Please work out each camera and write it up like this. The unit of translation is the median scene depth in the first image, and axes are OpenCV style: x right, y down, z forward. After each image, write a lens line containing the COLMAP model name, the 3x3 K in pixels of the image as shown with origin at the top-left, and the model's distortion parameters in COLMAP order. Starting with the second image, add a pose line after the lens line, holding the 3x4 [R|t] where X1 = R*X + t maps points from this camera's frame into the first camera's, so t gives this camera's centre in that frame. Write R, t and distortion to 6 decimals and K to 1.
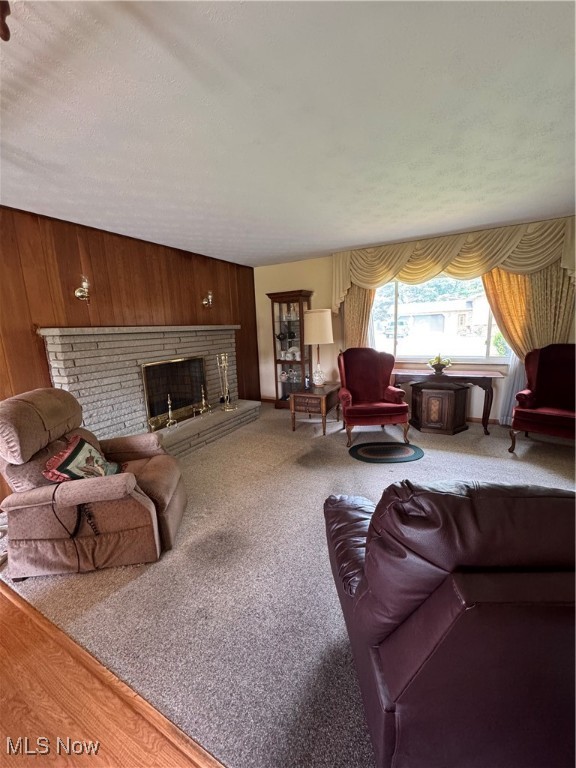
lens RADIAL K [[303.6, 0, 285.3], [0, 303.6, 383.0], [0, 0, 1]] dist [0.000559, -0.000556]
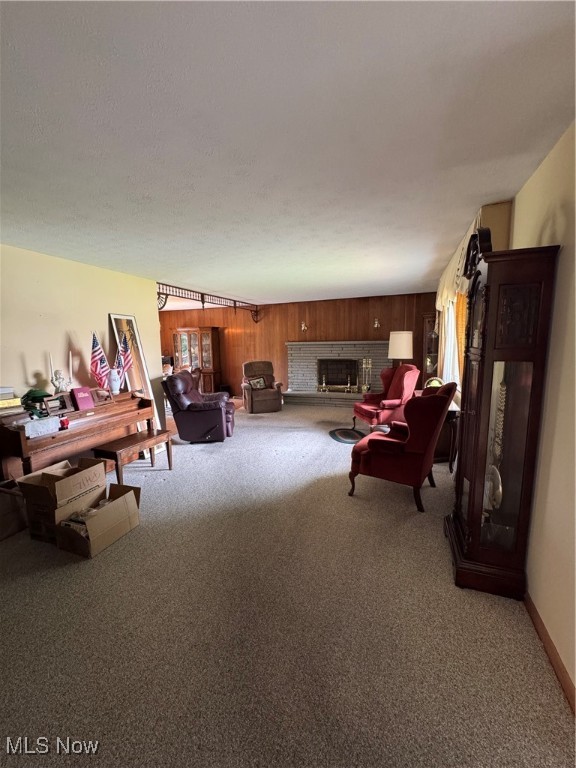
lens RADIAL K [[303.6, 0, 288.2], [0, 303.6, 383.0], [0, 0, 1]] dist [0.000559, -0.000556]
pose [[0.140109, 0.175743, -0.974415, 1.489989], [-0.169643, 0.973831, 0.151245, -0.166803], [0.975495, 0.144112, 0.166256, 0.406800]]
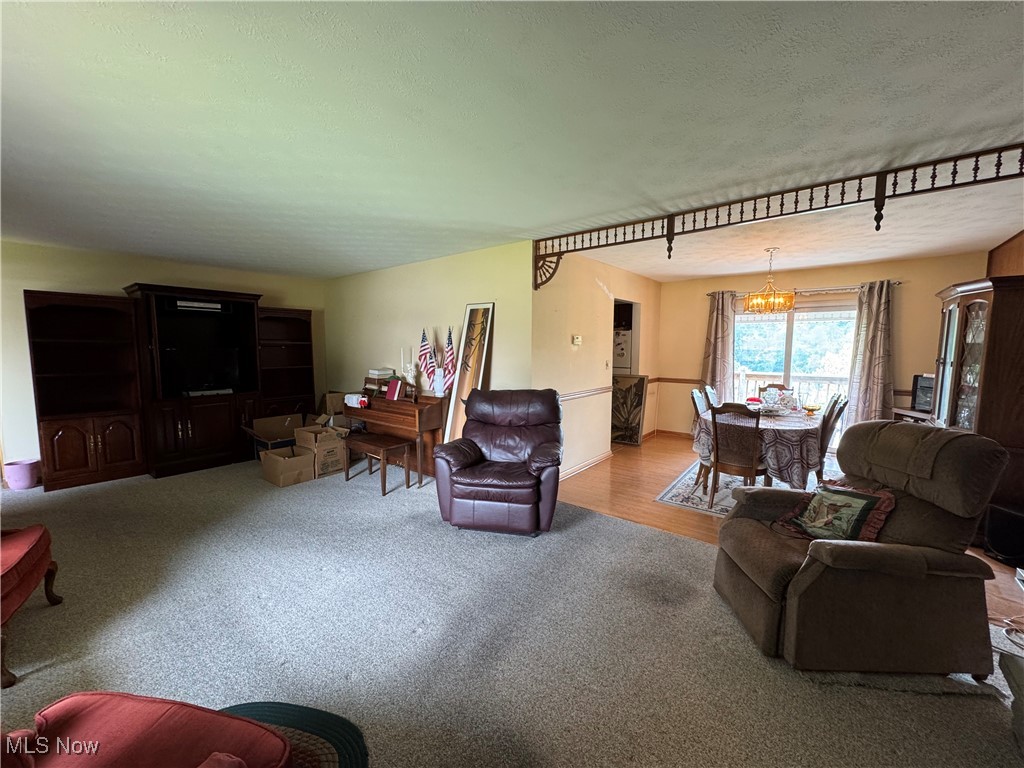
lens RADIAL K [[404.8, 0, 511.4], [0, 404.8, 385.6], [0, 0, 1]] dist [0.000559, -0.000556]
pose [[-0.981327, 0.019540, 0.191353, -0.007033], [0.070260, 0.962499, 0.262030, -0.208451], [-0.179057, 0.270581, -0.945899, 1.107419]]
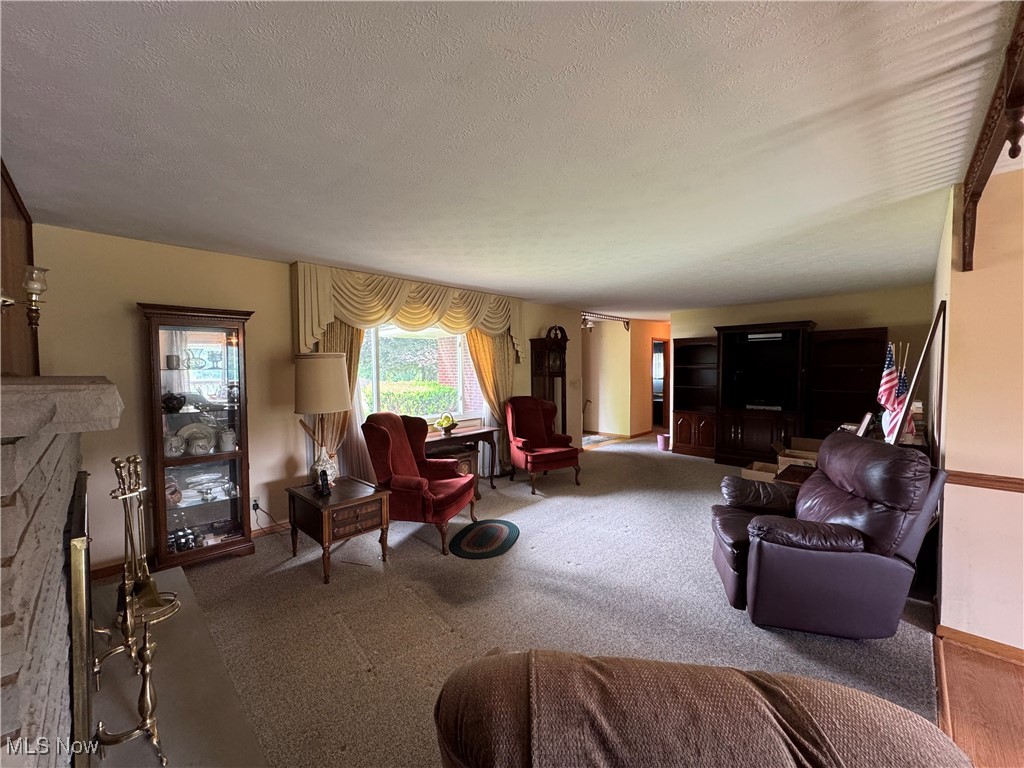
lens RADIAL K [[404.8, 0, 512.1], [0, 404.8, 383.7], [0, 0, 1]] dist [0.000559, -0.000556]
pose [[0.281174, 0.000309, 0.959657, -0.598852], [0.172573, 0.983682, -0.050880, -0.091783], [-0.944013, 0.179917, 0.276532, 0.515285]]
